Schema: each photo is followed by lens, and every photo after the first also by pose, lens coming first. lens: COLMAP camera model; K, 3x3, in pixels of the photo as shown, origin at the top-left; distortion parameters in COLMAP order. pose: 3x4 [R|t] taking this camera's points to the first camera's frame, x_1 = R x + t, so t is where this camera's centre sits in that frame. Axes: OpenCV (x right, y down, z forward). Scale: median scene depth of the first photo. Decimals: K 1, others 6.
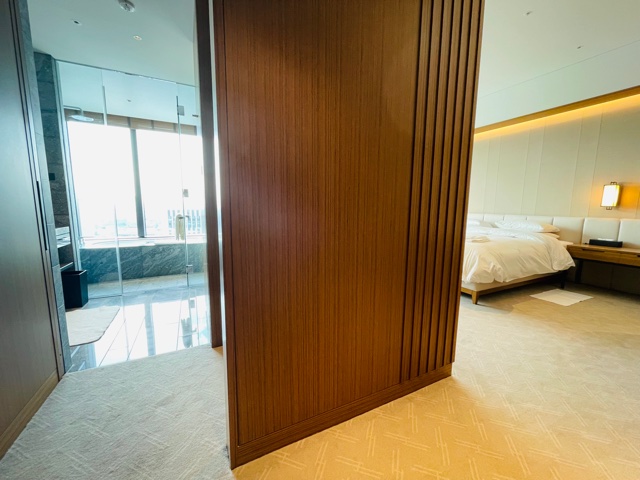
lens RADIAL K [[258.7, 0, 321.3], [0, 258.7, 239.7], [0, 0, 1]] dist [0.018434, 0.000027]
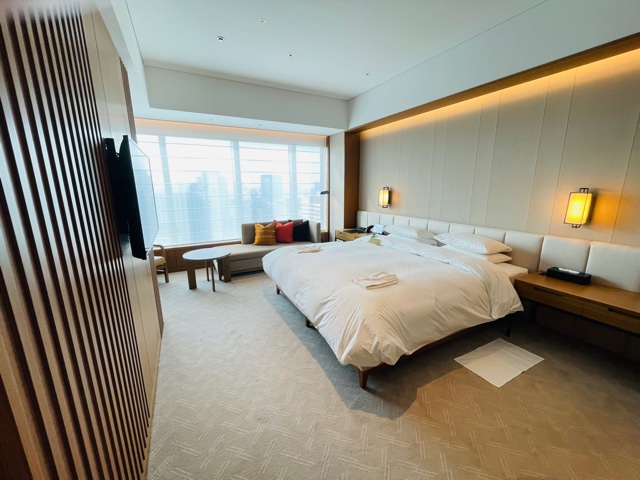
lens RADIAL K [[258.7, 0, 317.6], [0, 258.7, 240.8], [0, 0, 1]] dist [0.018434, 0.000027]
pose [[0.999722, -0.020790, 0.011140, 0.403955], [0.019855, 0.996731, 0.078313, -0.150026], [-0.012731, -0.078070, 0.996867, 0.317306]]
